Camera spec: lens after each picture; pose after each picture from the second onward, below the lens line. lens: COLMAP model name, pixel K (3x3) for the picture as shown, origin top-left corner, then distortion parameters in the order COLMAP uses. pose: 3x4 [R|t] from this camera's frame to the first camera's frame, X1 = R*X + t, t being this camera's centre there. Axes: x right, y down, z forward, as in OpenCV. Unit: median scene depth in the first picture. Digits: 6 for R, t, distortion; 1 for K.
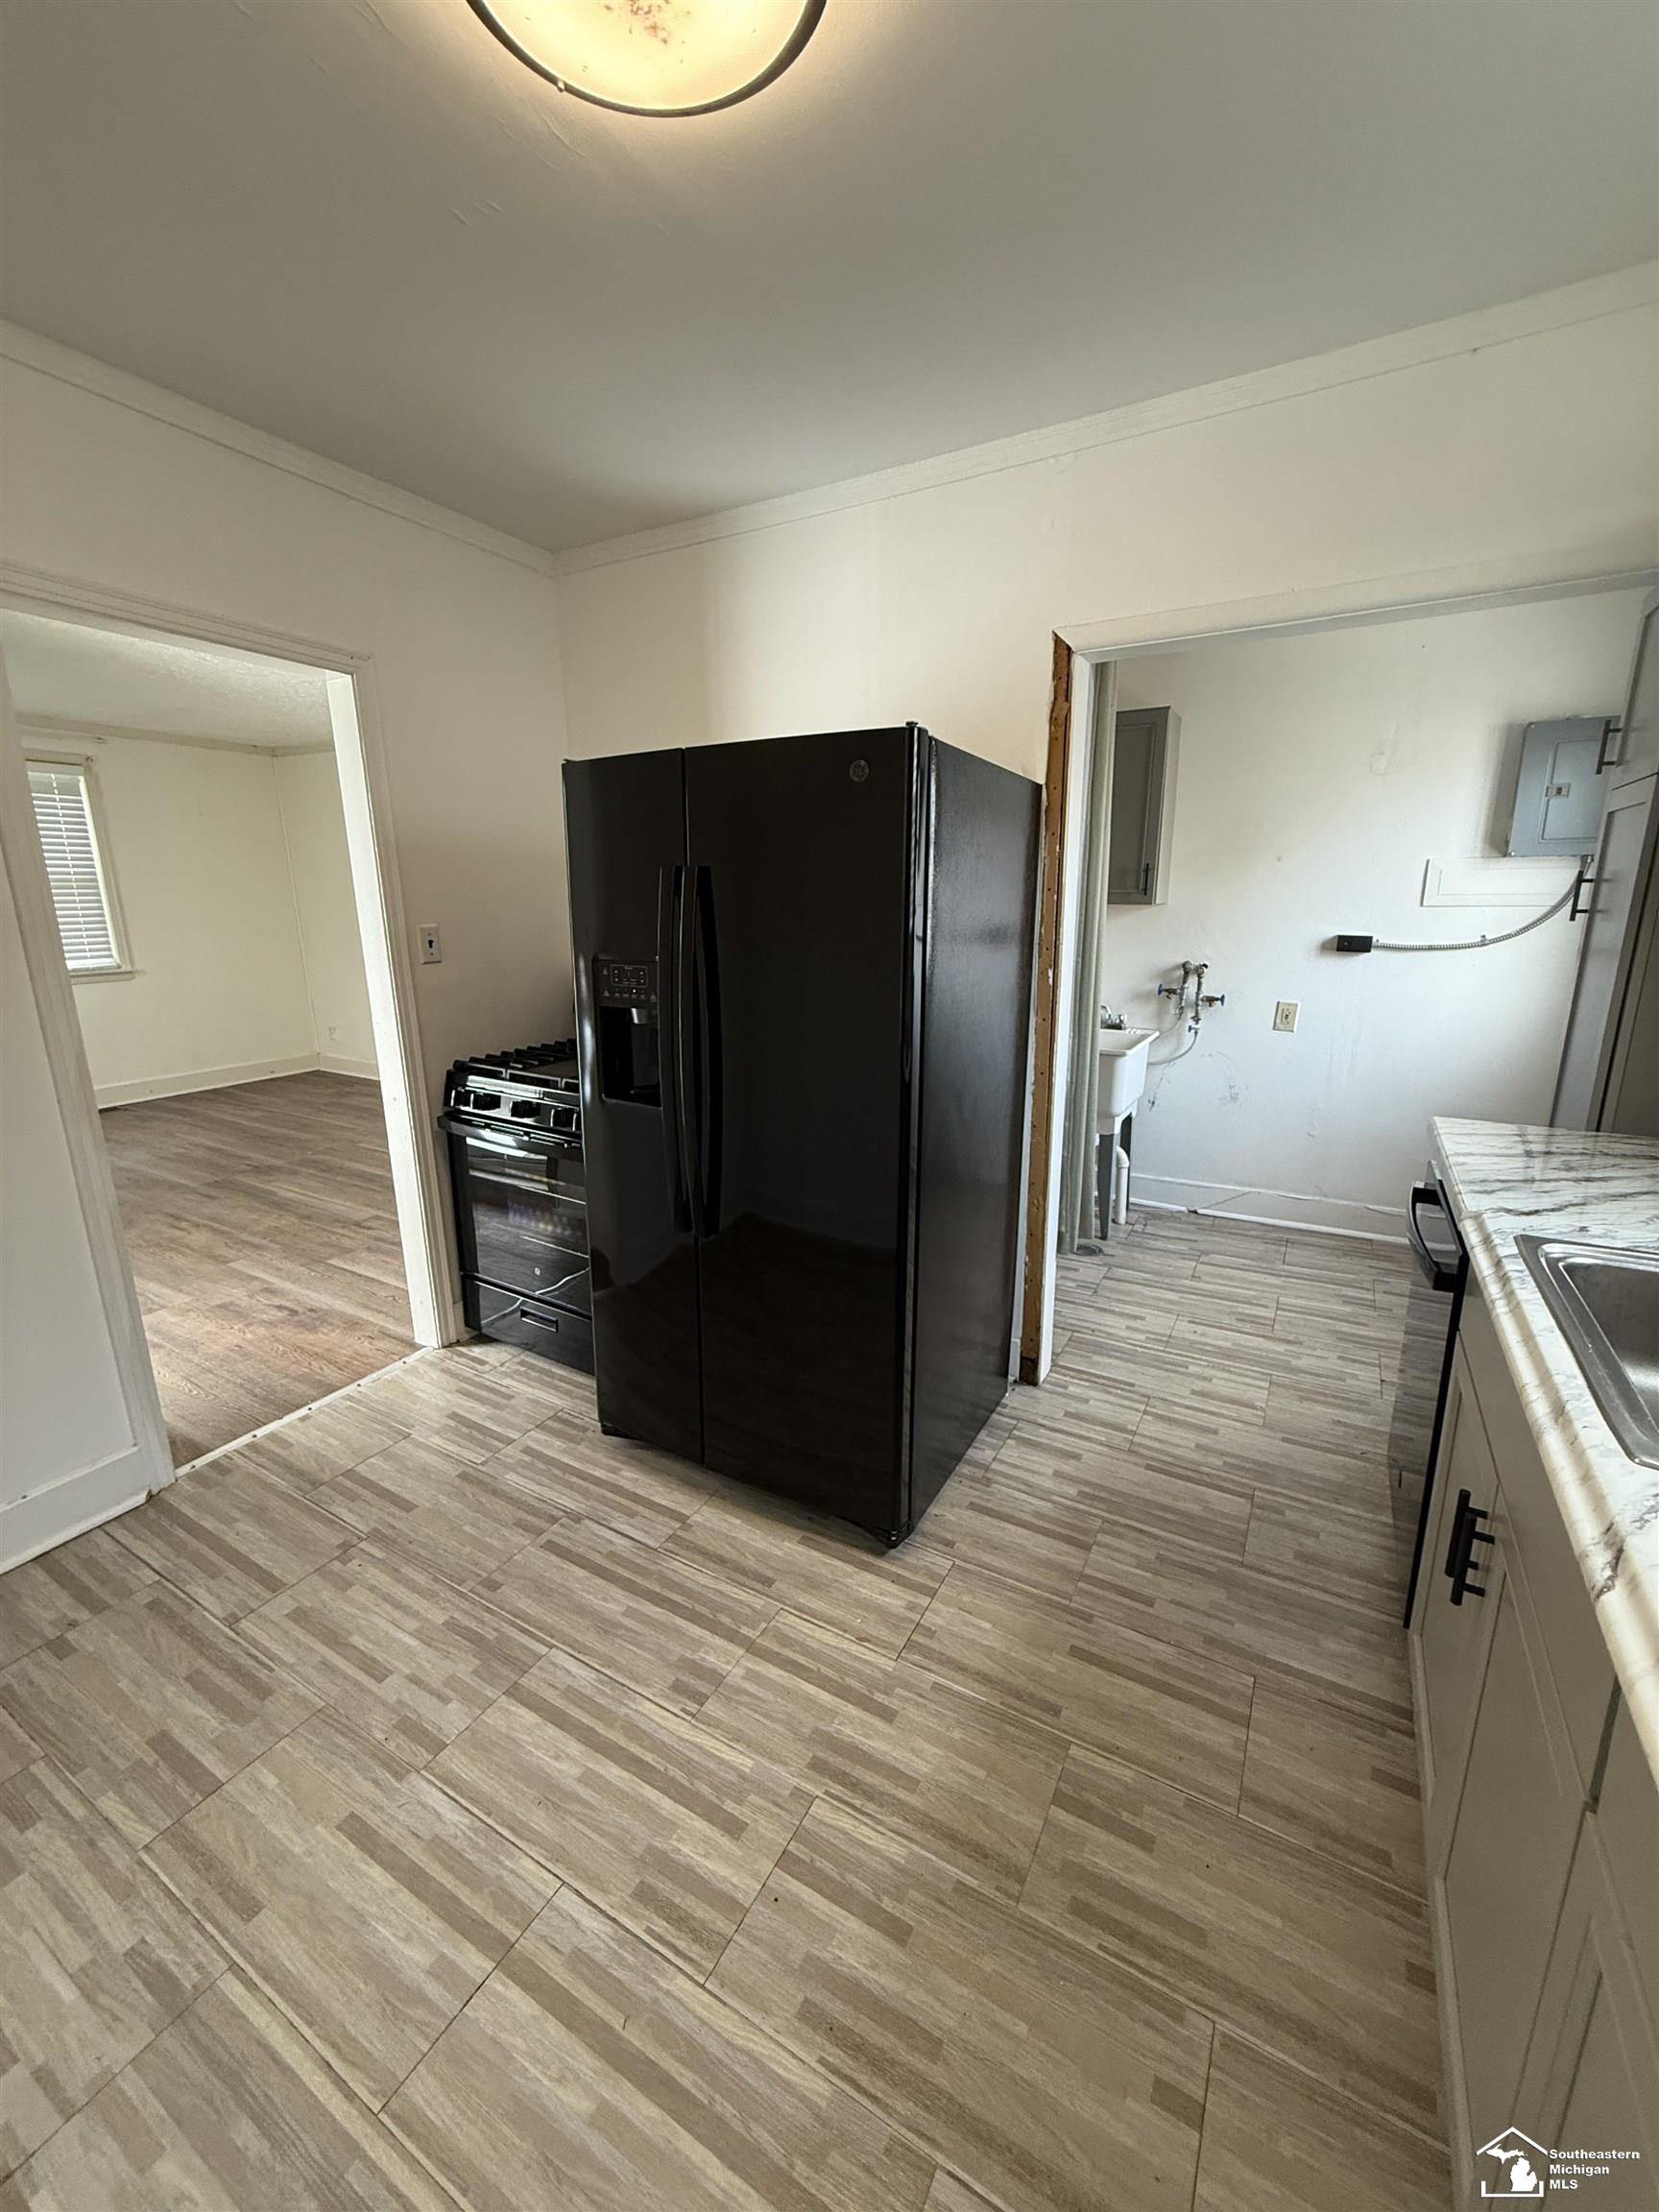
lens RADIAL K [[878.9, 0, 830.5], [0, 878.9, 1100.7], [0, 0, 1]] dist [0.000354, 0.000077]
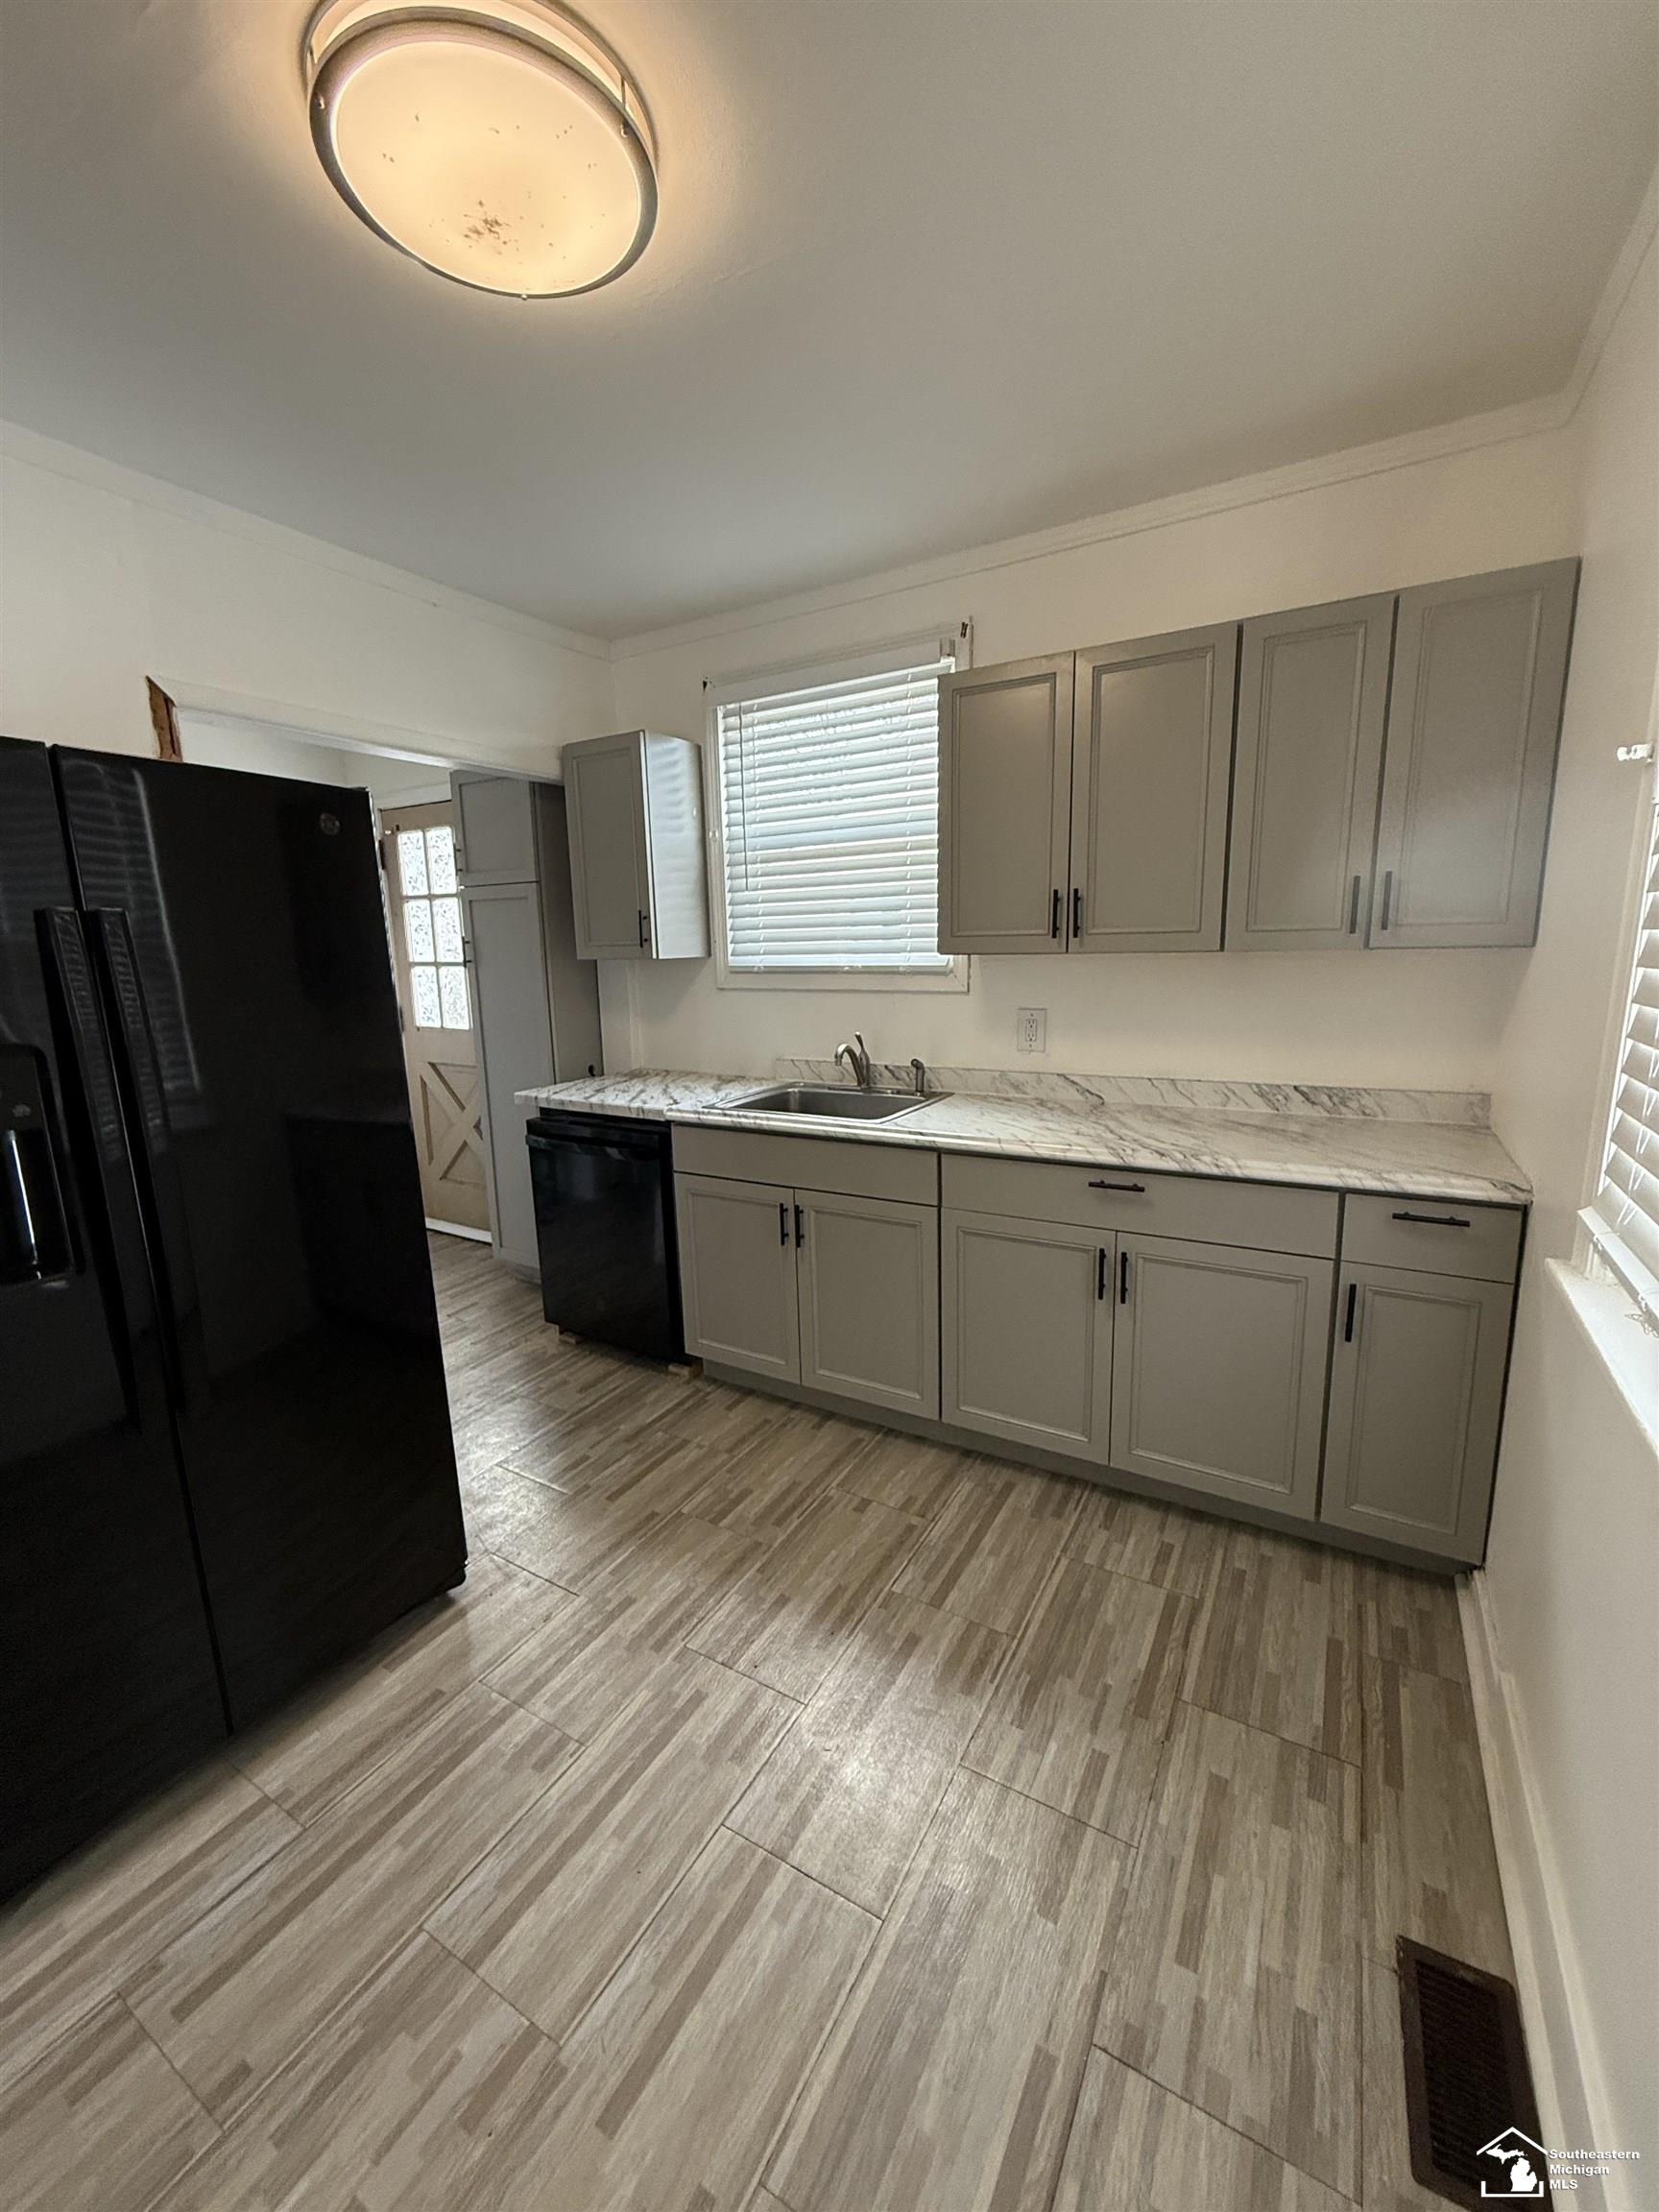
lens RADIAL K [[878.9, 0, 827.3], [0, 878.9, 1109.5], [0, 0, 1]] dist [0.000354, 0.000077]
pose [[0.014397, -0.178698, 0.983799, -0.872460], [0.251937, 0.952805, 0.169381, -0.082503], [-0.967637, 0.245416, 0.058738, 0.419109]]
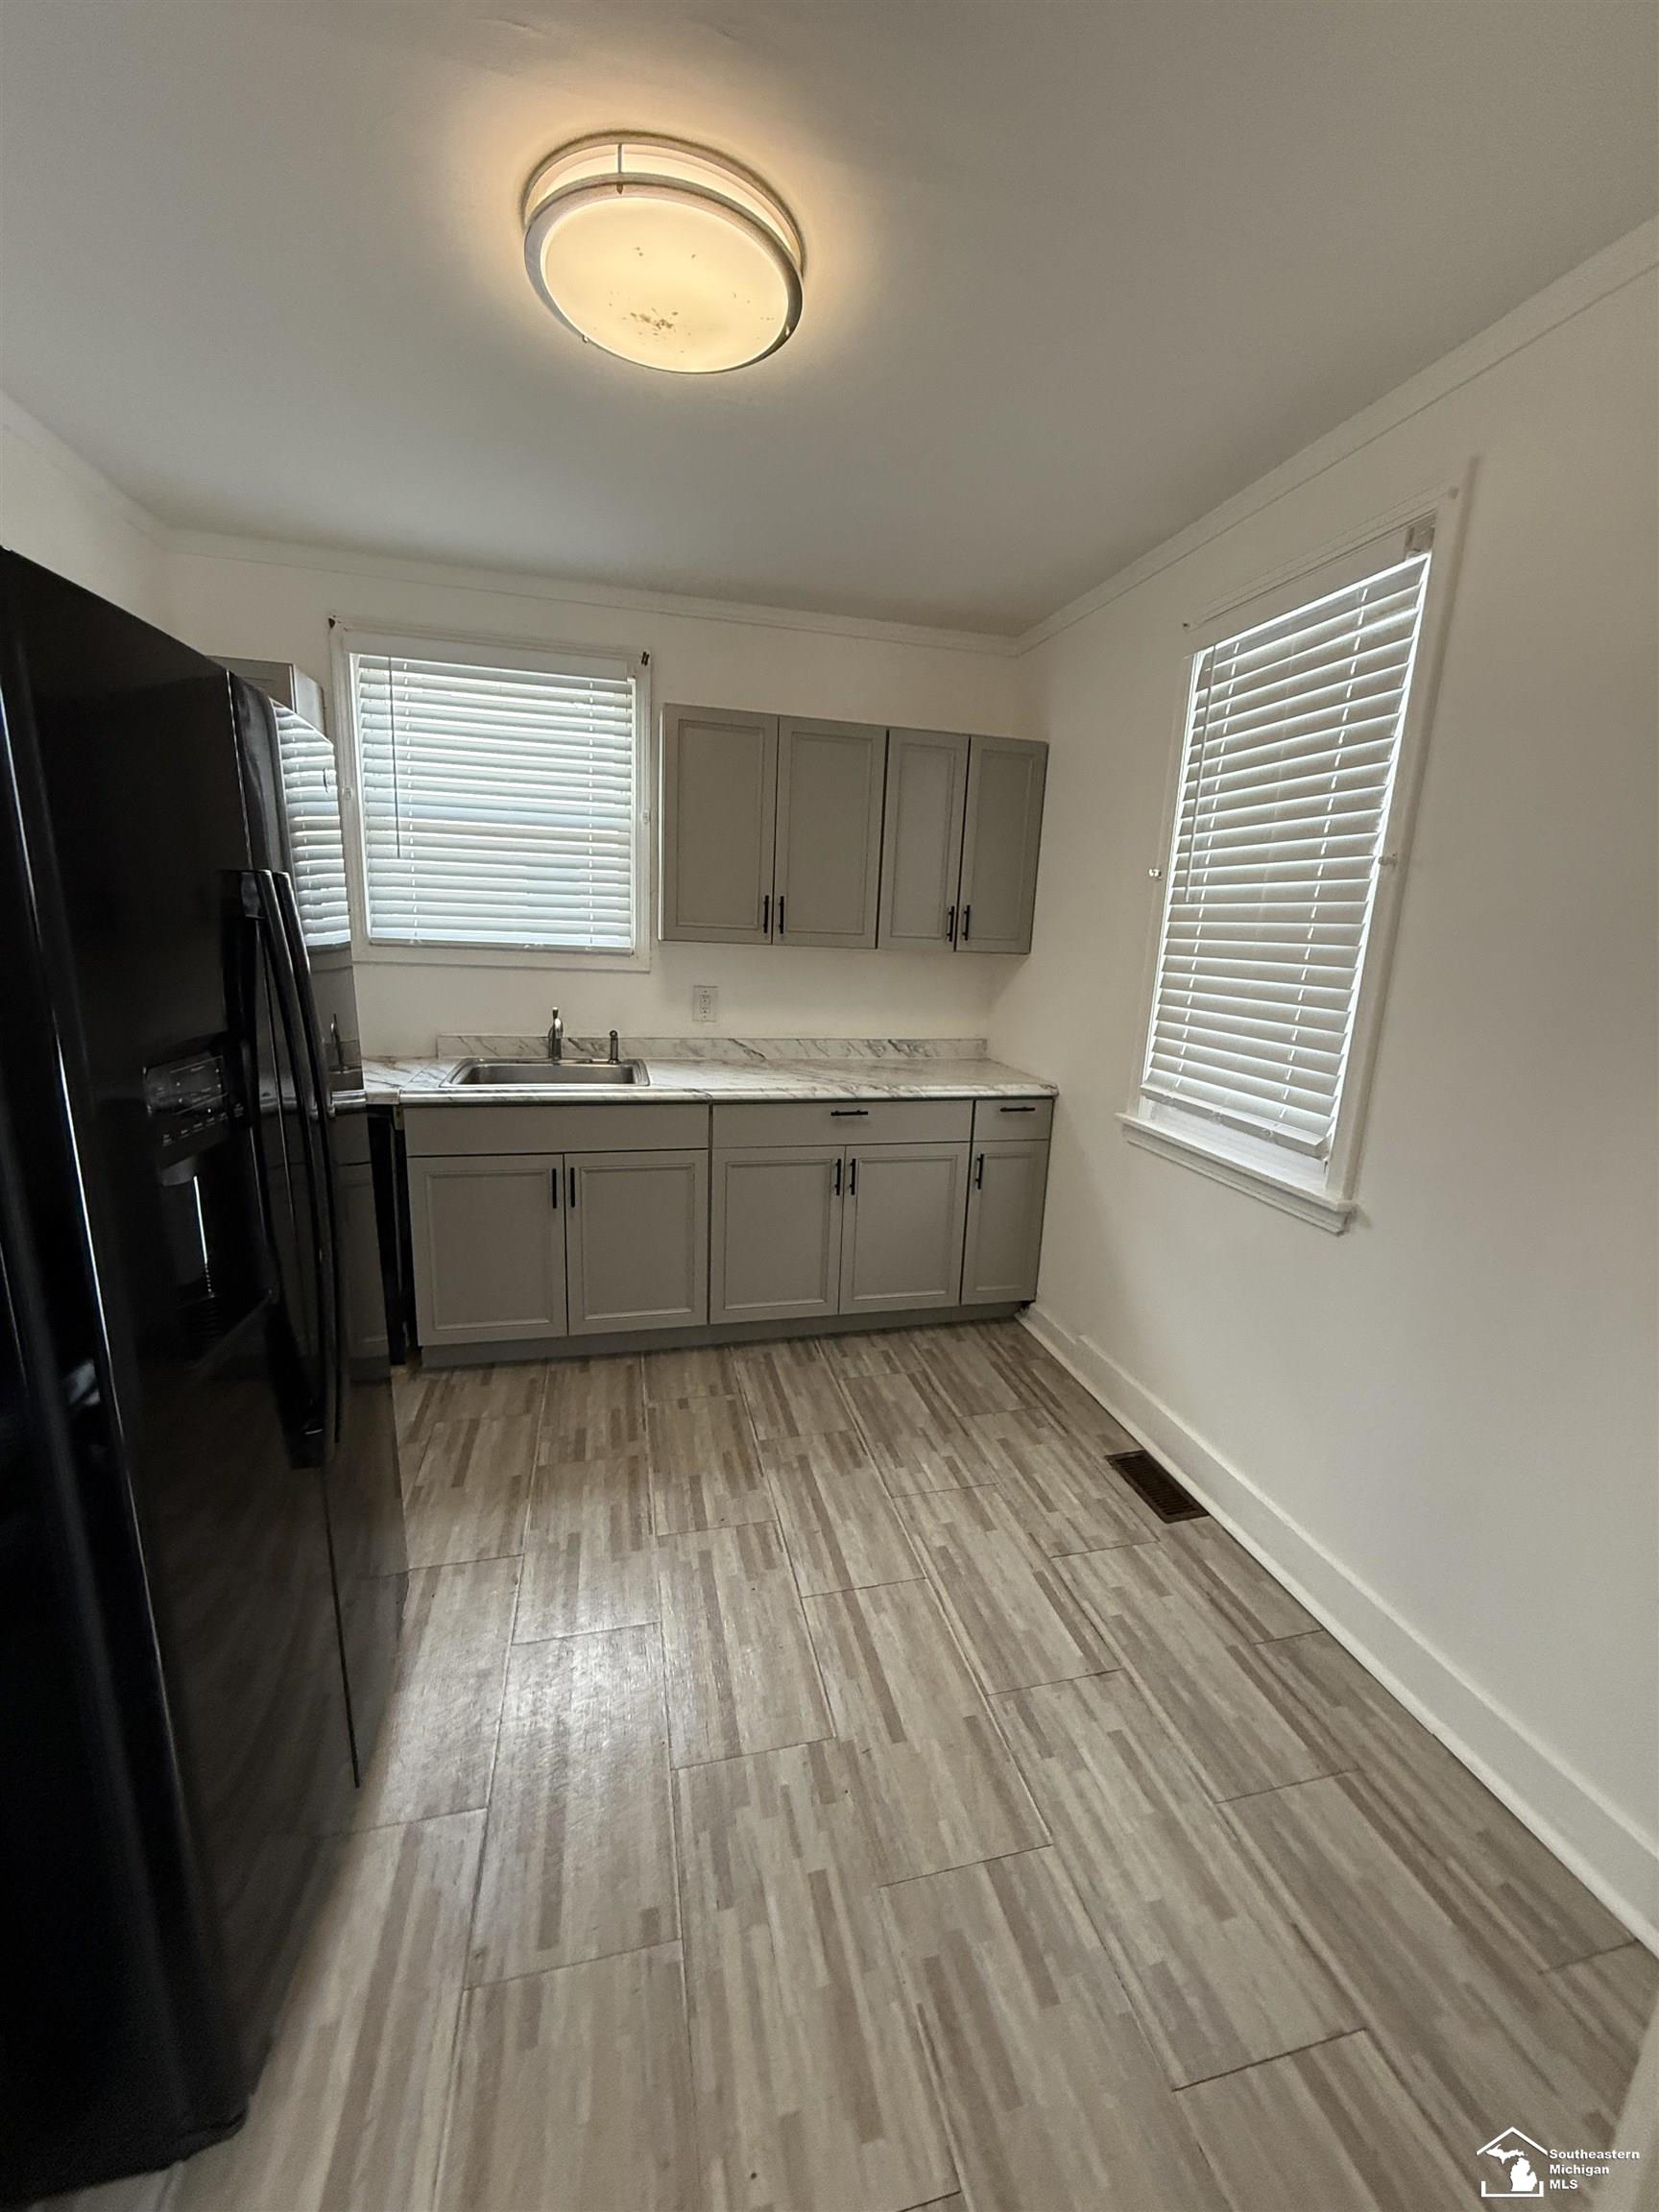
lens RADIAL K [[878.9, 0, 831.3], [0, 878.9, 1112.9], [0, 0, 1]] dist [0.000354, 0.000077]
pose [[-0.691101, -0.172869, 0.701780, -0.879880], [0.129712, 0.925545, 0.355726, -0.273101], [-0.711023, 0.336872, -0.617222, 1.139750]]
